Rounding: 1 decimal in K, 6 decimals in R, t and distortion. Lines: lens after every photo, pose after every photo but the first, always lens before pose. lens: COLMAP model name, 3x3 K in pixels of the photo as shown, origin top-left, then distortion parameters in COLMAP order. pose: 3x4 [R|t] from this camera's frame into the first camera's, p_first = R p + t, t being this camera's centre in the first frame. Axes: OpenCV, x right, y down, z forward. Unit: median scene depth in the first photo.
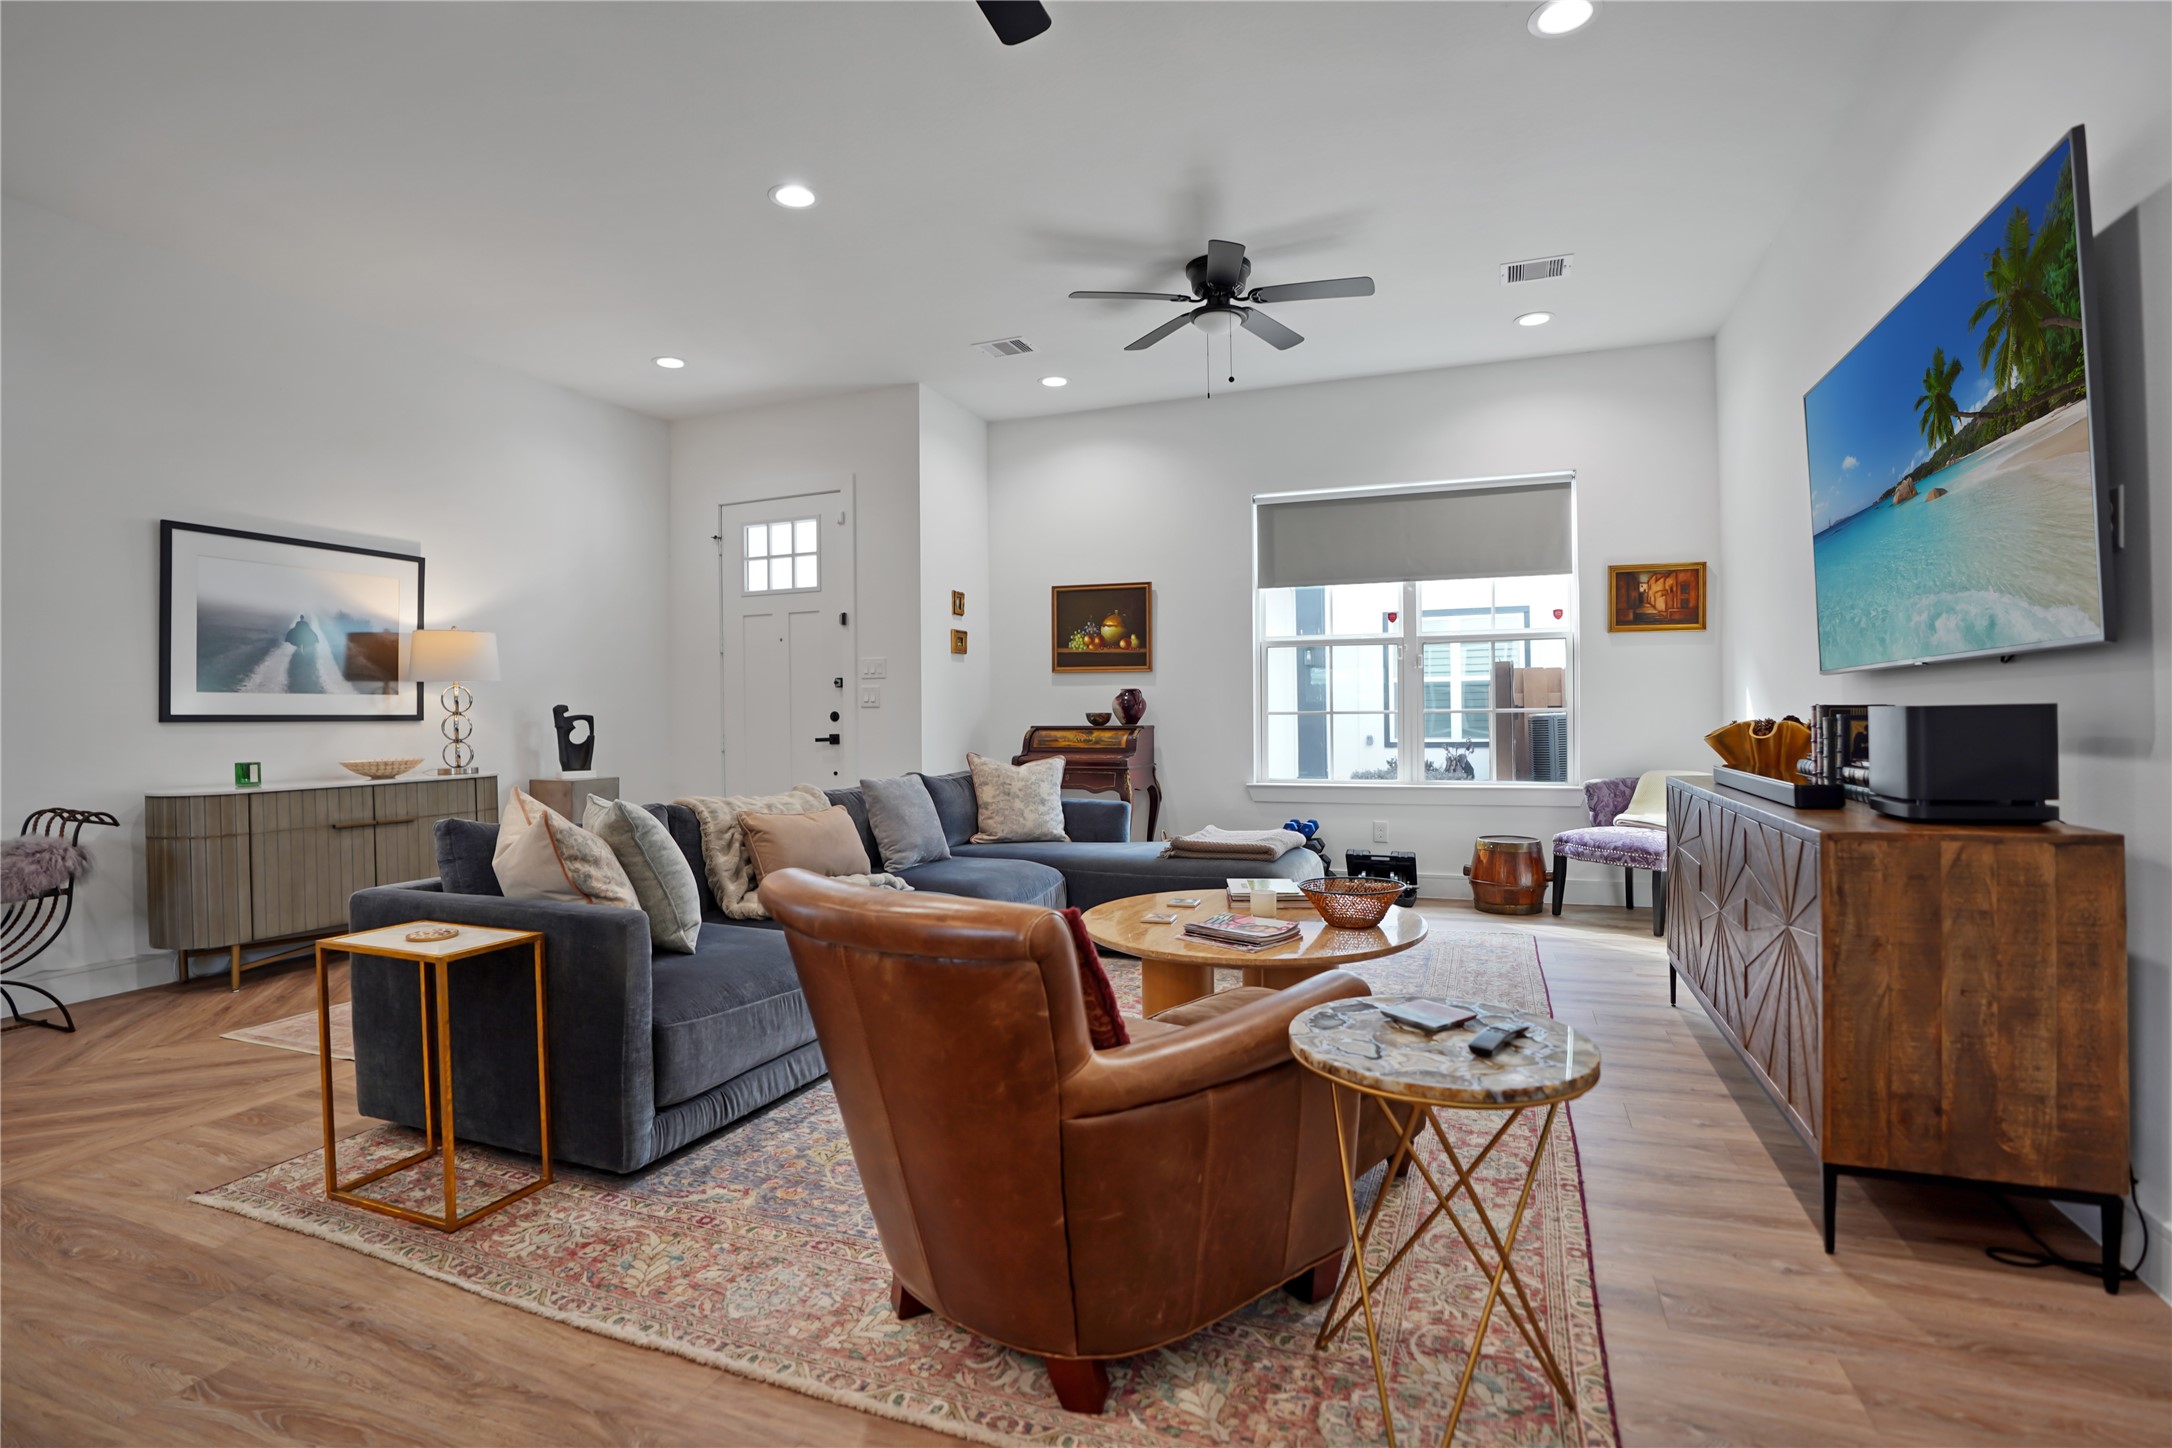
lens RADIAL K [[1025.2, 0, 1113.7], [0, 1025.2, 720.6], [0, 0, 1]] dist [-0.060286, 0.019520]
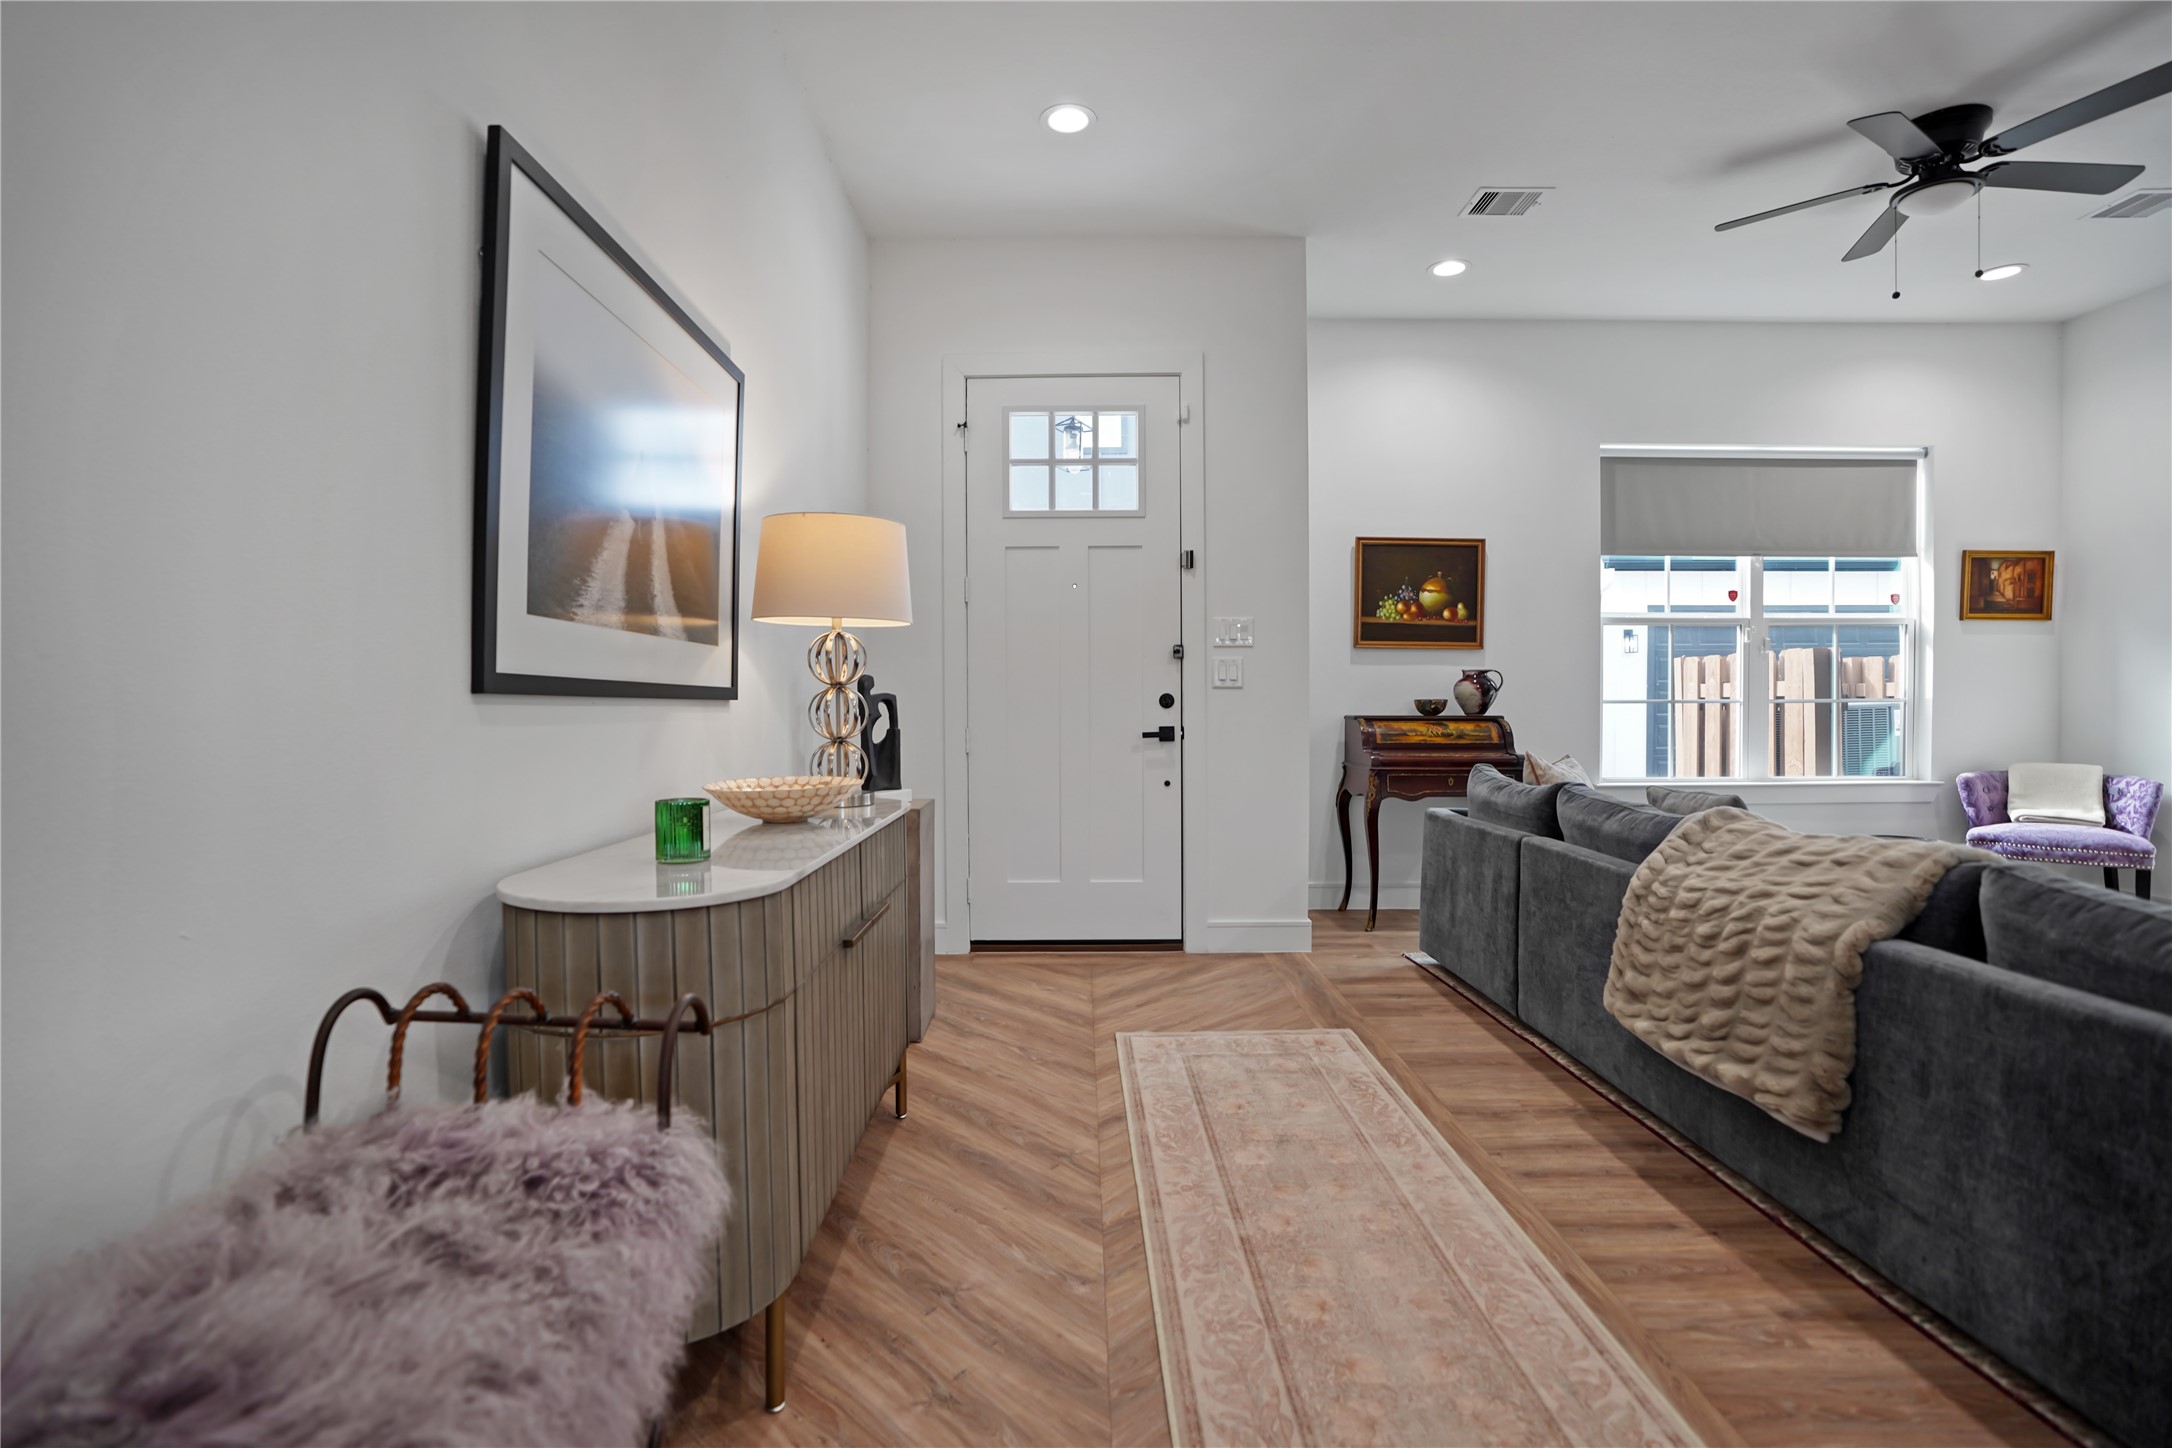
lens RADIAL K [[1010.4, 0, 1076.1], [0, 1010.4, 739.2], [0, 0, 1]] dist [-0.060919, 0.023743]
pose [[0.939170, -0.005497, 0.343408, -0.622475], [-0.003160, 0.999691, 0.024646, 0.005581], [-0.343437, -0.024232, 0.938863, 0.417449]]
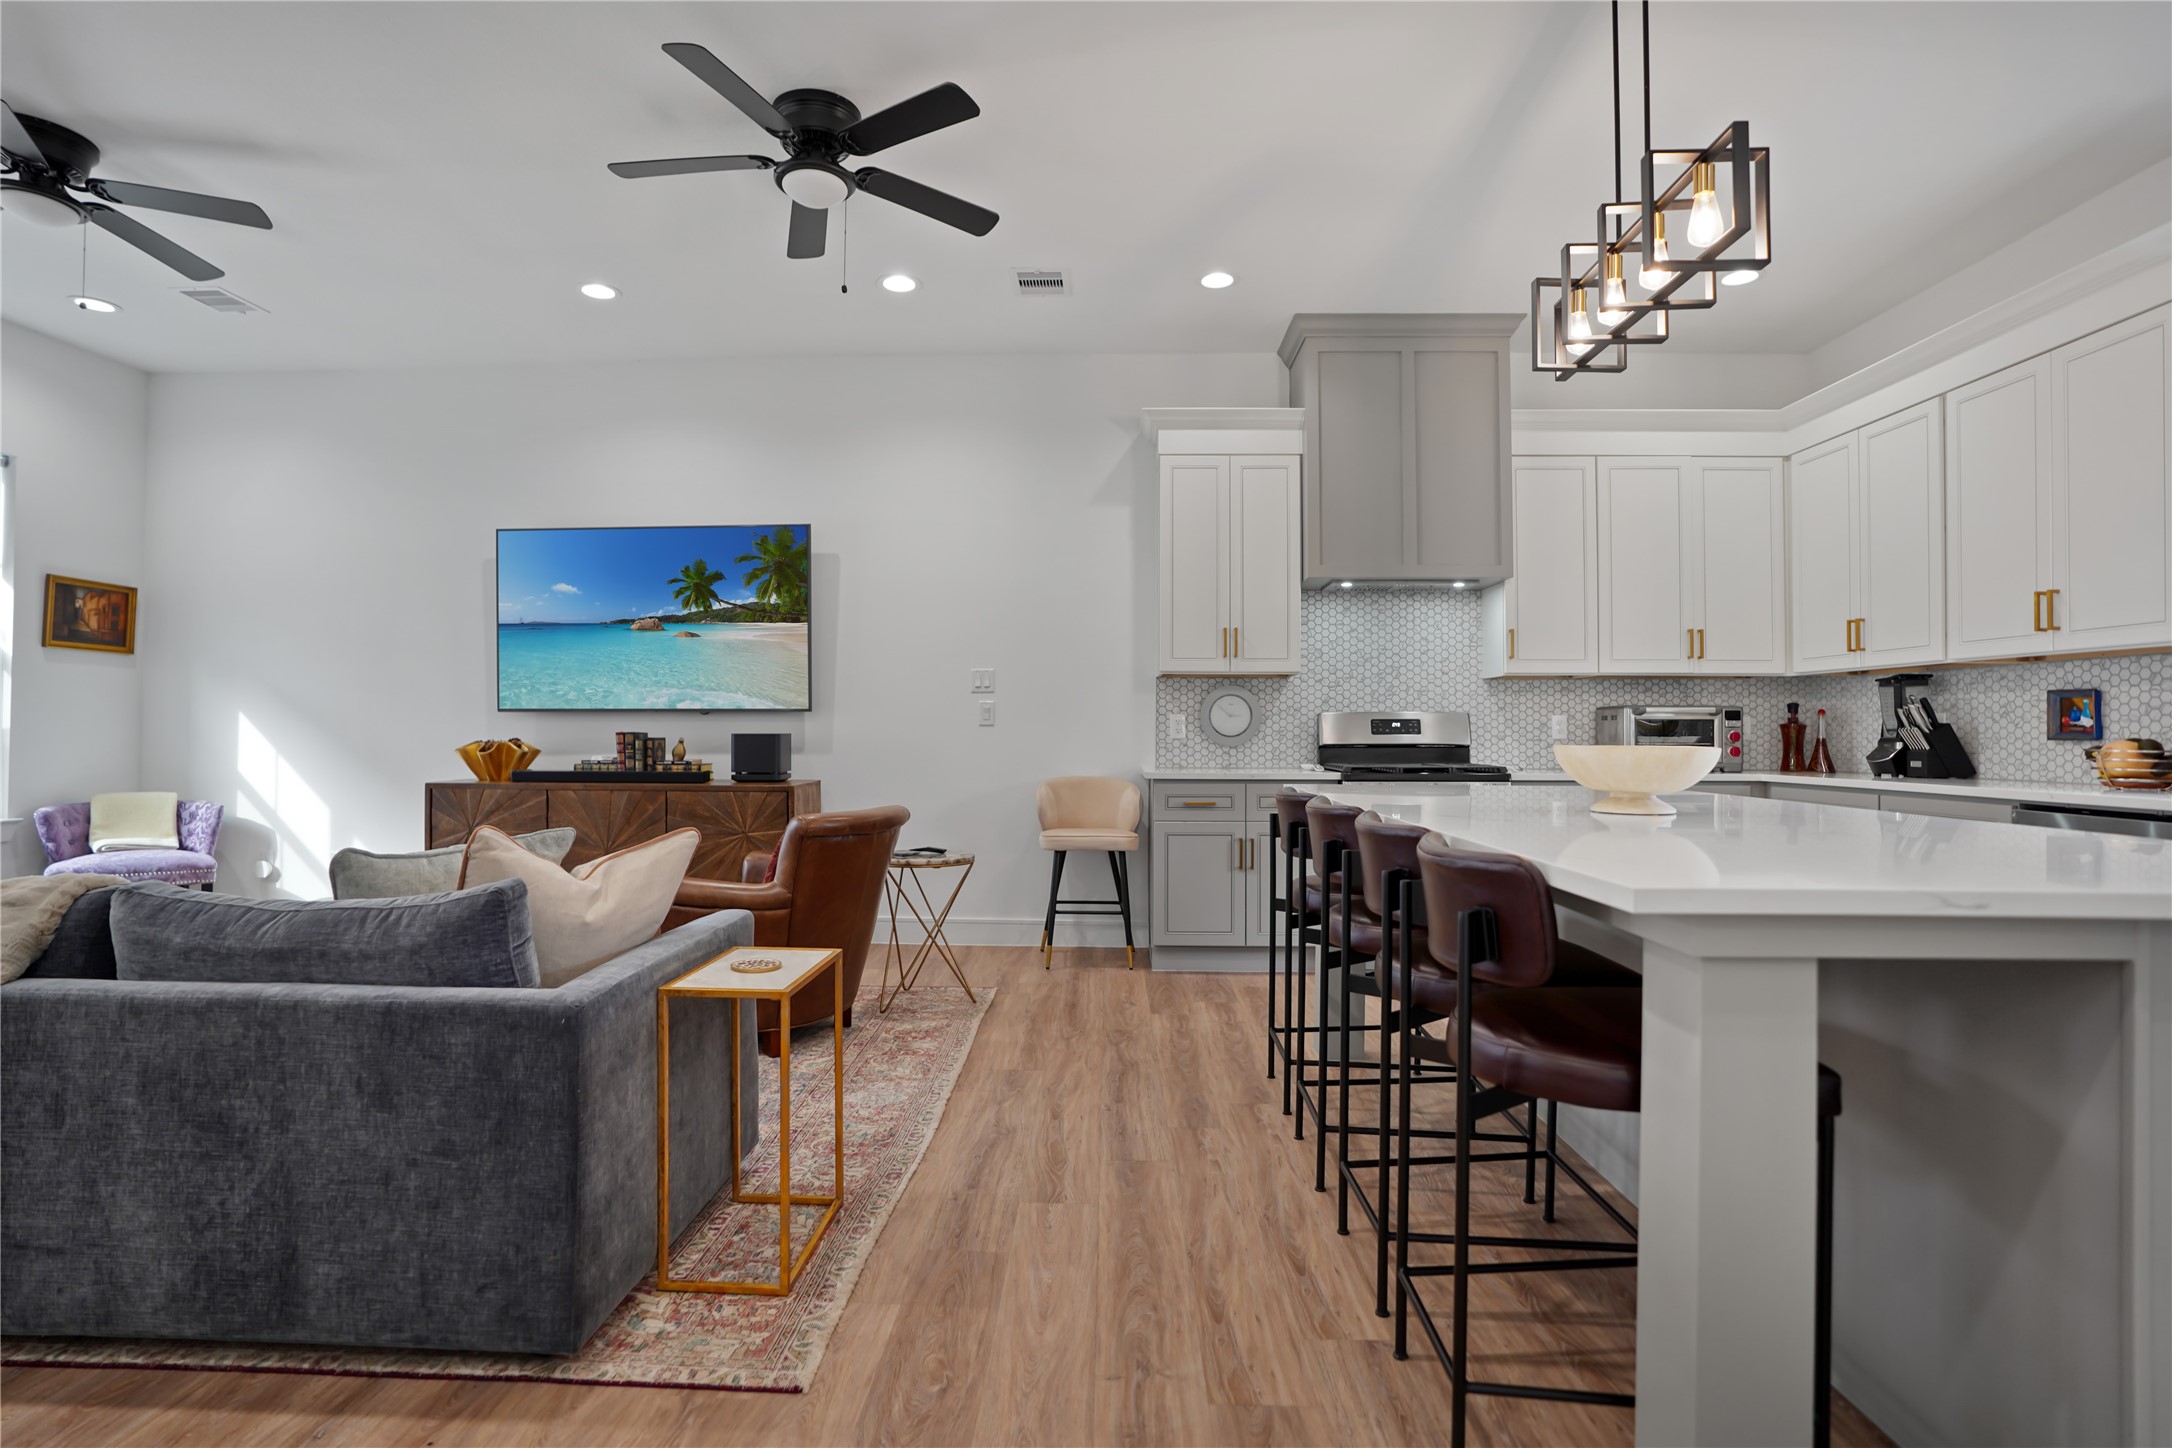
lens RADIAL K [[1062.4, 0, 1059.2], [0, 1062.4, 708.6], [0, 0, 1]] dist [-0.053932, 0.024517]
pose [[-0.304880, 0.034889, 0.951752, -0.675854], [0.001562, 0.999346, -0.036133, 0.004426], [-0.952390, -0.009530, -0.304735, 0.410031]]
